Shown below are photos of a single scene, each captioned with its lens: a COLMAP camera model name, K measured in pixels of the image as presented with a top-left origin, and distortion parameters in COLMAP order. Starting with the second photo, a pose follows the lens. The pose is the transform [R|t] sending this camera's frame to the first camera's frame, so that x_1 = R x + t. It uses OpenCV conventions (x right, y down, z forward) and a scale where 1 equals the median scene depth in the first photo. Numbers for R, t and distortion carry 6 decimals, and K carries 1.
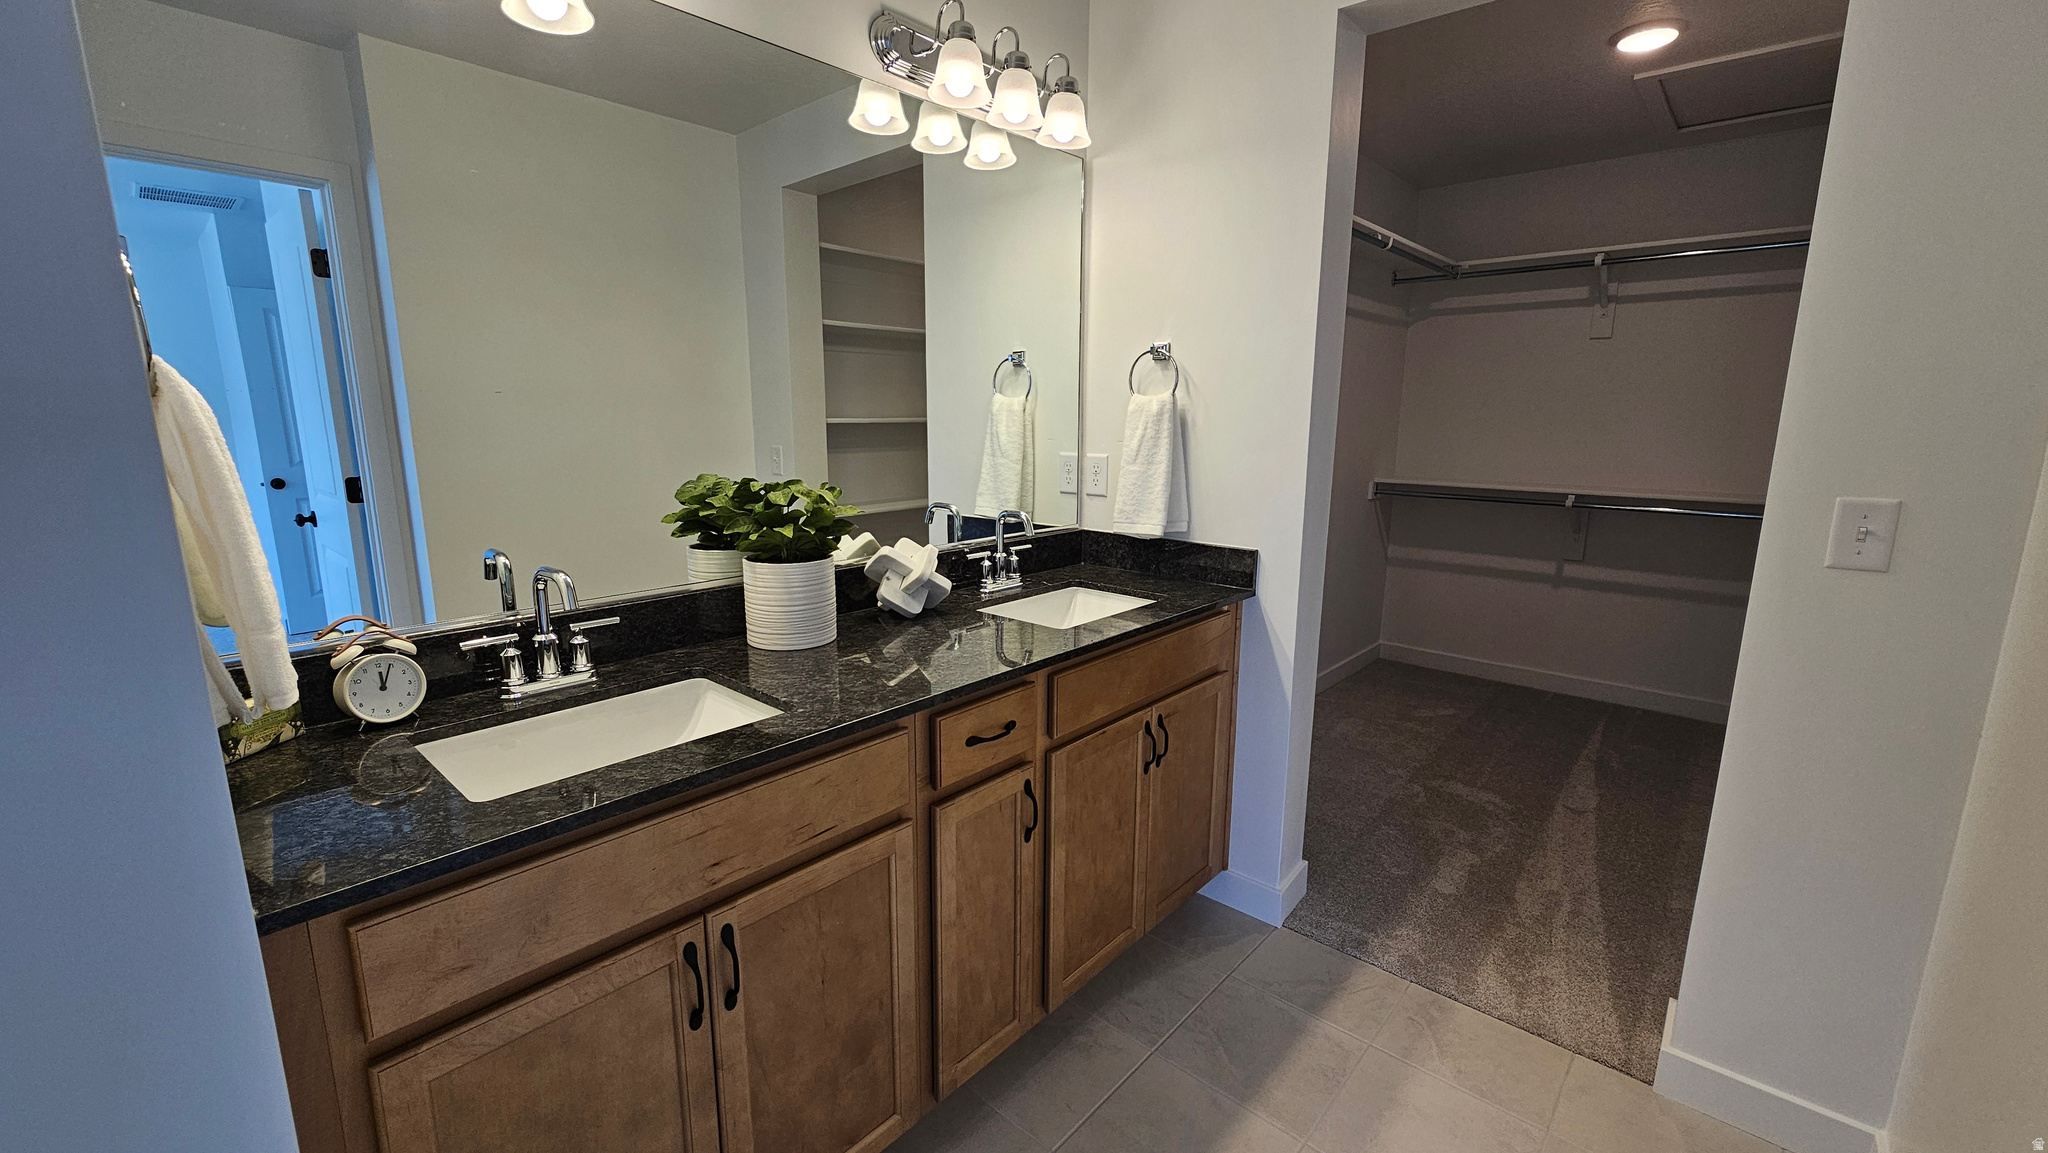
lens RADIAL K [[839.8, 0, 1016.5], [0, 839.8, 576.1], [0, 0, 1]] dist [0.000873, 0.000022]
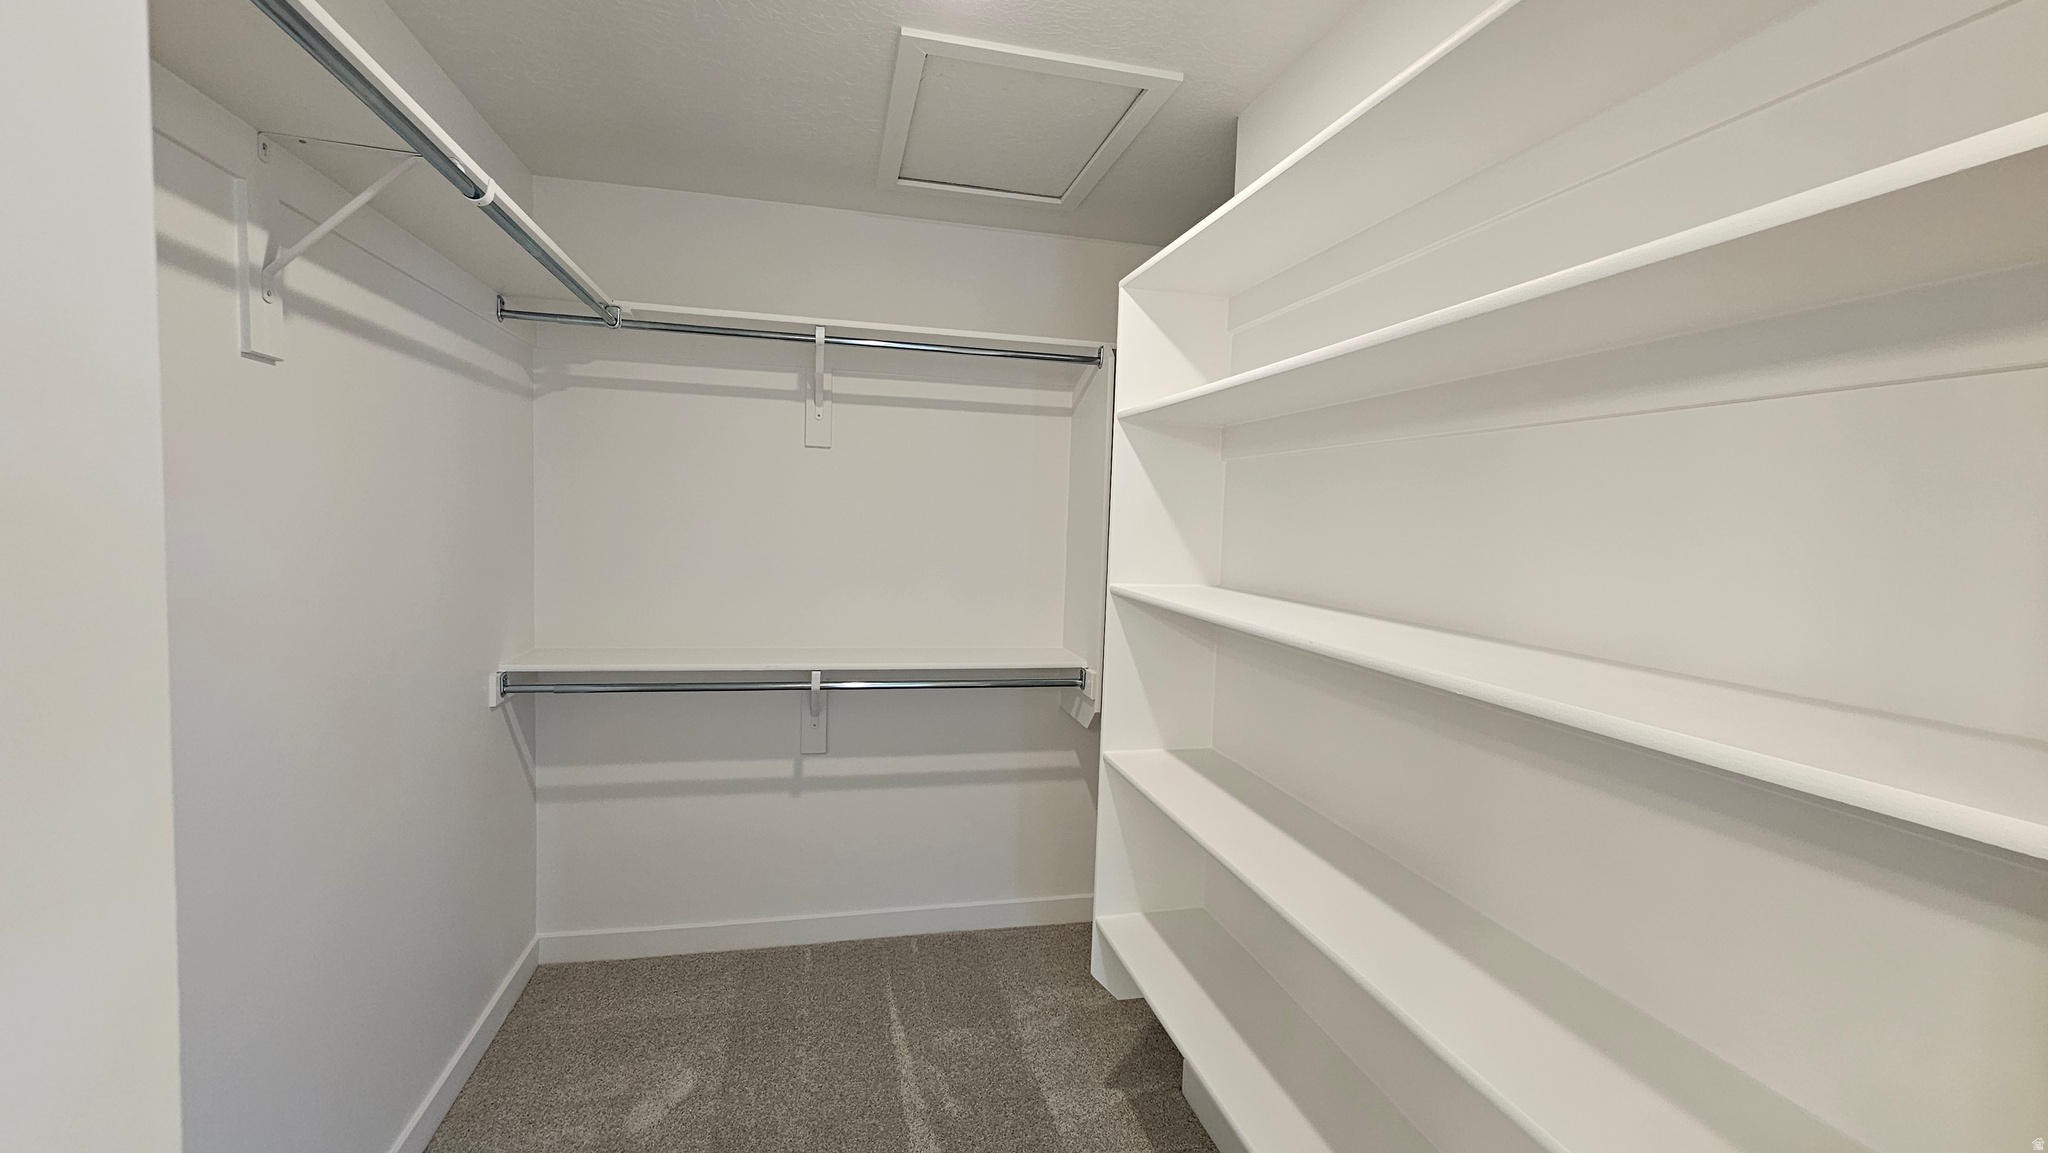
lens RADIAL K [[839.8, 0, 1016.5], [0, 839.8, 576.1], [0, 0, 1]] dist [0.000873, 0.000022]
pose [[0.570614, -0.042517, 0.820117, 0.181215], [0.122747, 0.991856, -0.033983, -0.118002], [-0.811993, 0.120057, 0.571186, 0.426861]]
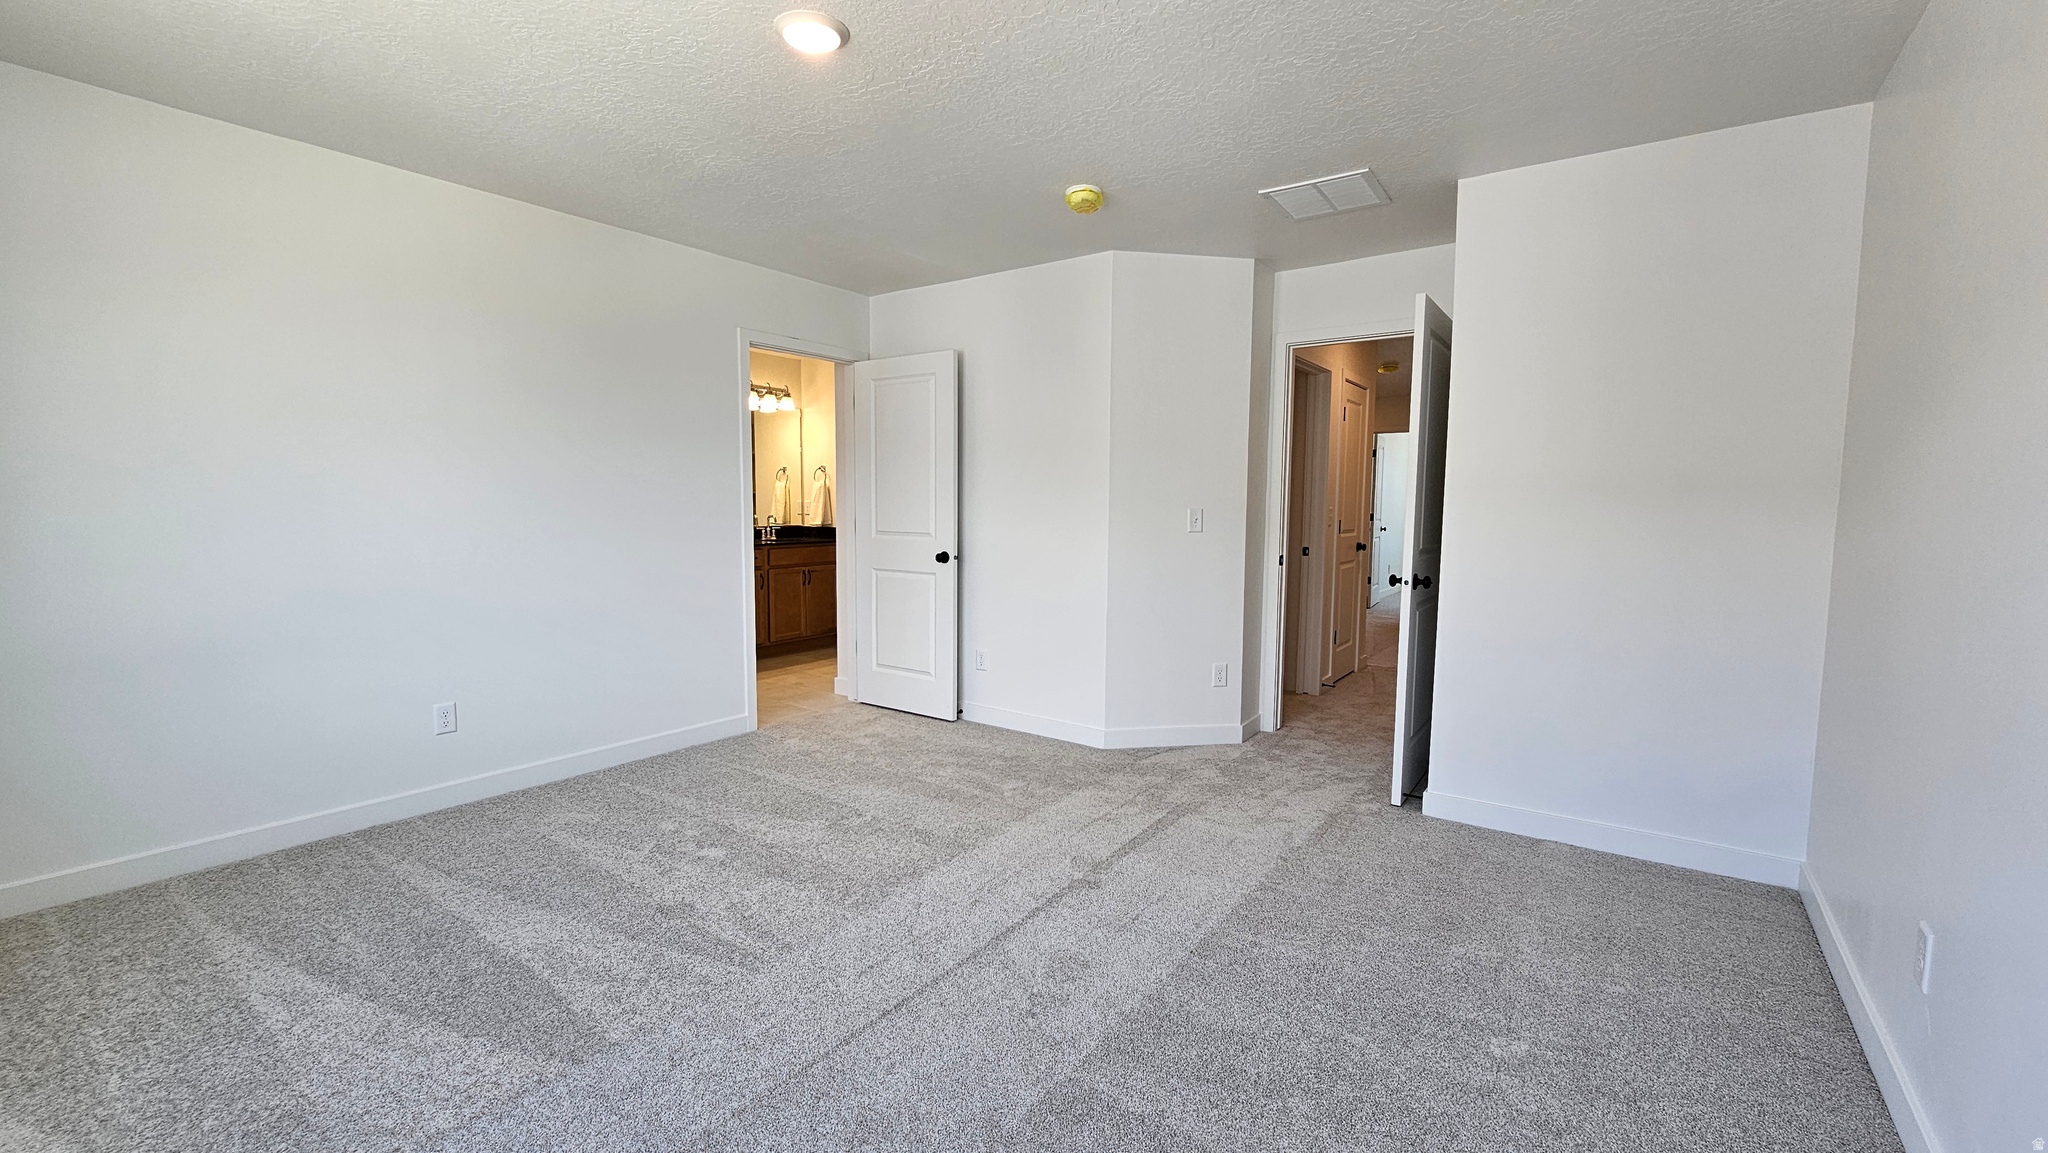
lens RADIAL K [[839.8, 0, 1016.5], [0, 839.8, 576.1], [0, 0, 1]] dist [0.000873, 0.000022]
pose [[0.995137, -0.004835, 0.098384, 0.940640], [0.015676, 0.993840, -0.109714, 0.806520], [-0.097248, 0.110722, 0.989082, -3.498479]]
